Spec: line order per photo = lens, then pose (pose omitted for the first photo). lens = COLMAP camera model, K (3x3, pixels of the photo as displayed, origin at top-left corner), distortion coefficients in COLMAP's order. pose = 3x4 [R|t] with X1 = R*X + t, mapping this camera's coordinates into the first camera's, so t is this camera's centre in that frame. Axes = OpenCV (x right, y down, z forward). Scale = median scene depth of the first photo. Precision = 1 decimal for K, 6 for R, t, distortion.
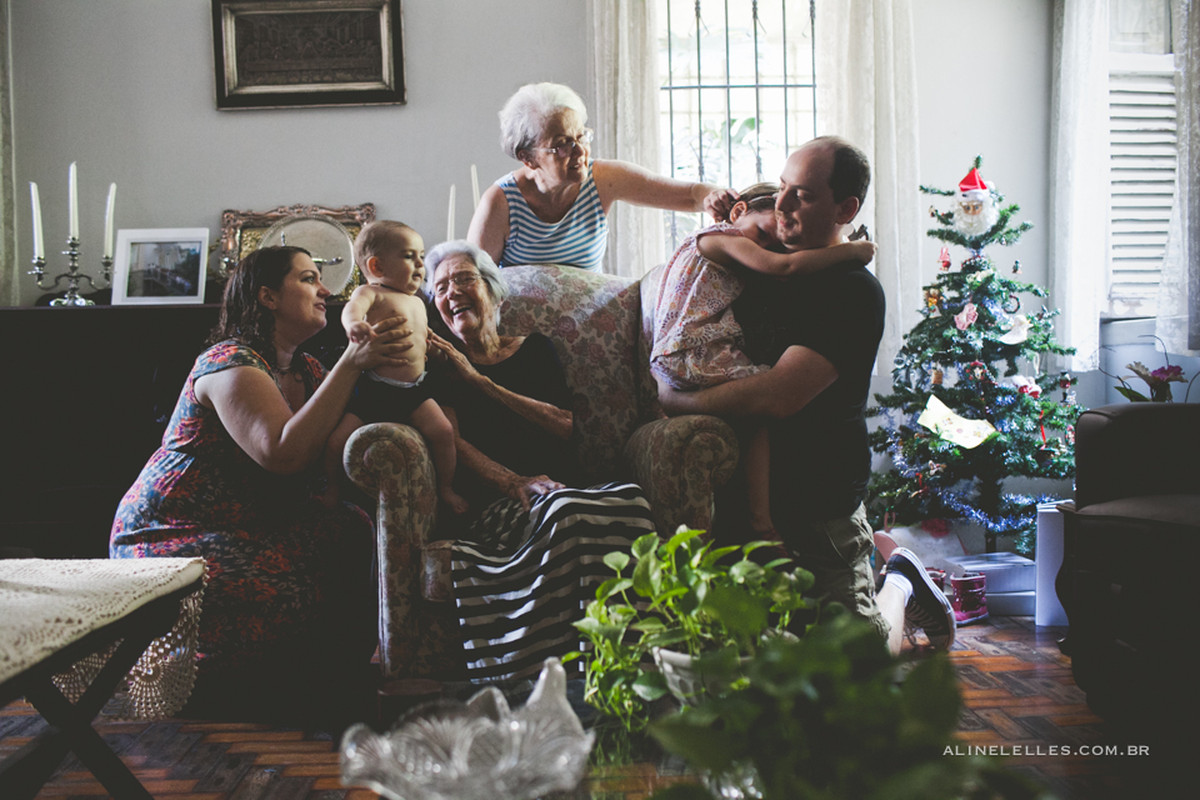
lens RADIAL K [[1165.3, 0, 600.0], [0, 1165.3, 400.0], [0, 0, 1]] dist [-0.095474, 0.123016]
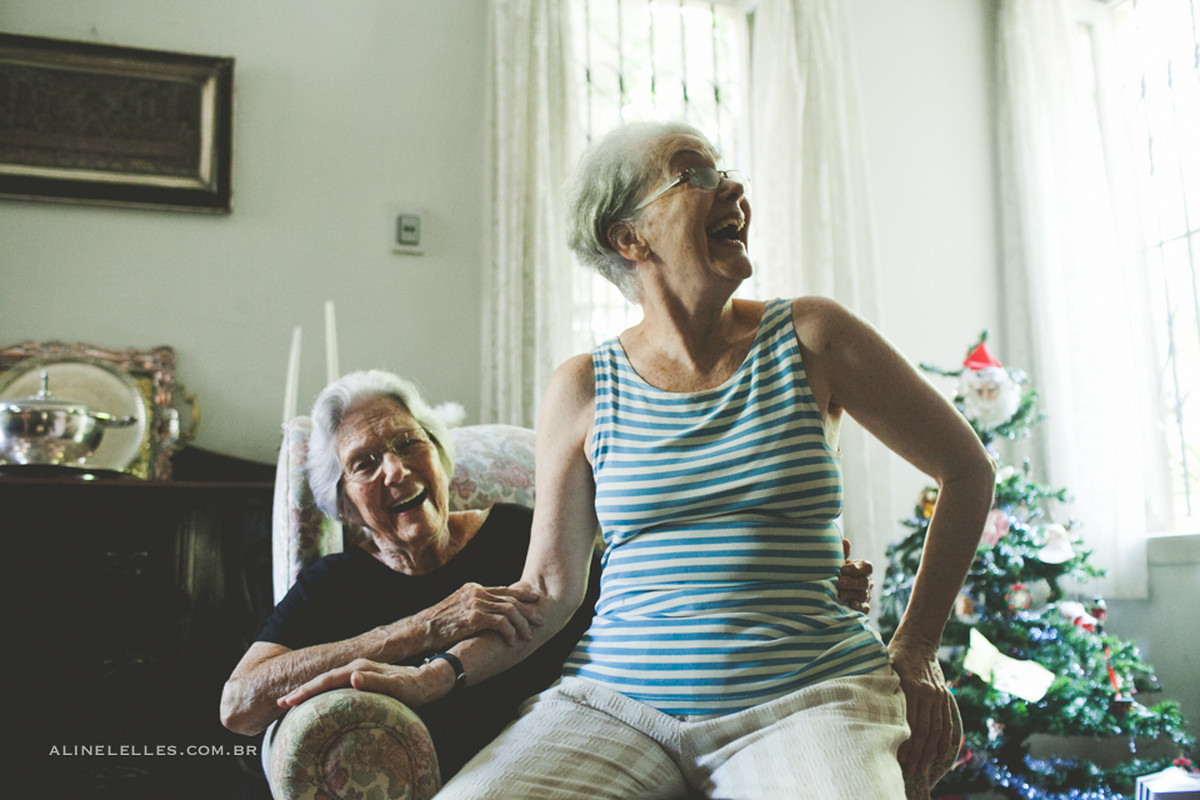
lens RADIAL K [[1169.2, 0, 600.0], [0, 1169.2, 400.0], [0, 0, 1]] dist [-0.095891, 0.119947]
pose [[0.958690, 0.052796, 0.279509, -0.156352], [0.003084, 0.980637, -0.195810, -0.003898], [-0.284435, 0.188583, 0.939964, 0.315799]]
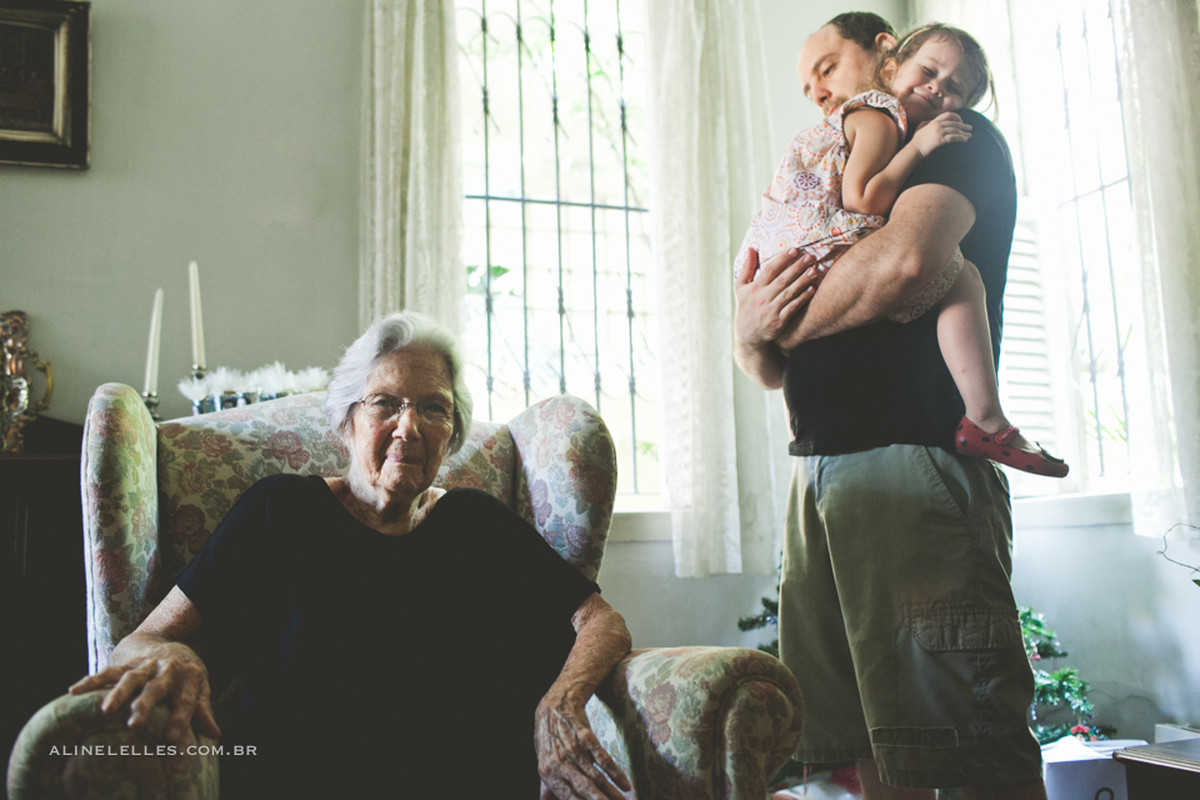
lens RADIAL K [[1165.3, 0, 600.0], [0, 1165.3, 400.0], [0, 0, 1]] dist [-0.095474, 0.123016]
pose [[0.948139, 0.033548, 0.316082, -0.100775], [0.020526, 0.985877, -0.166207, -0.008754], [-0.317193, 0.164075, 0.934060, 0.336901]]
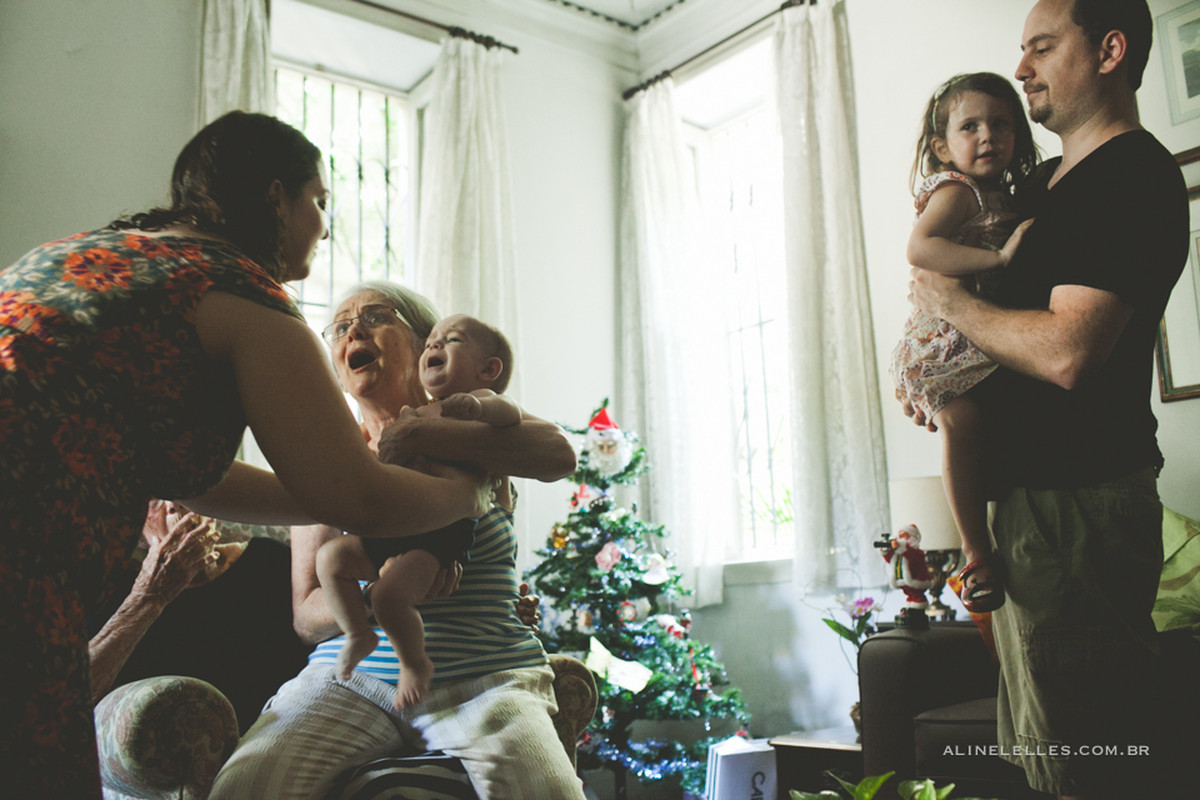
lens RADIAL K [[1165.3, 0, 600.0], [0, 1165.3, 400.0], [0, 0, 1]] dist [-0.095474, 0.123016]
pose [[0.812637, 0.096749, 0.574683, -0.262707], [0.034679, 0.976347, -0.213408, 0.008934], [-0.581738, 0.193353, 0.790061, 0.192609]]
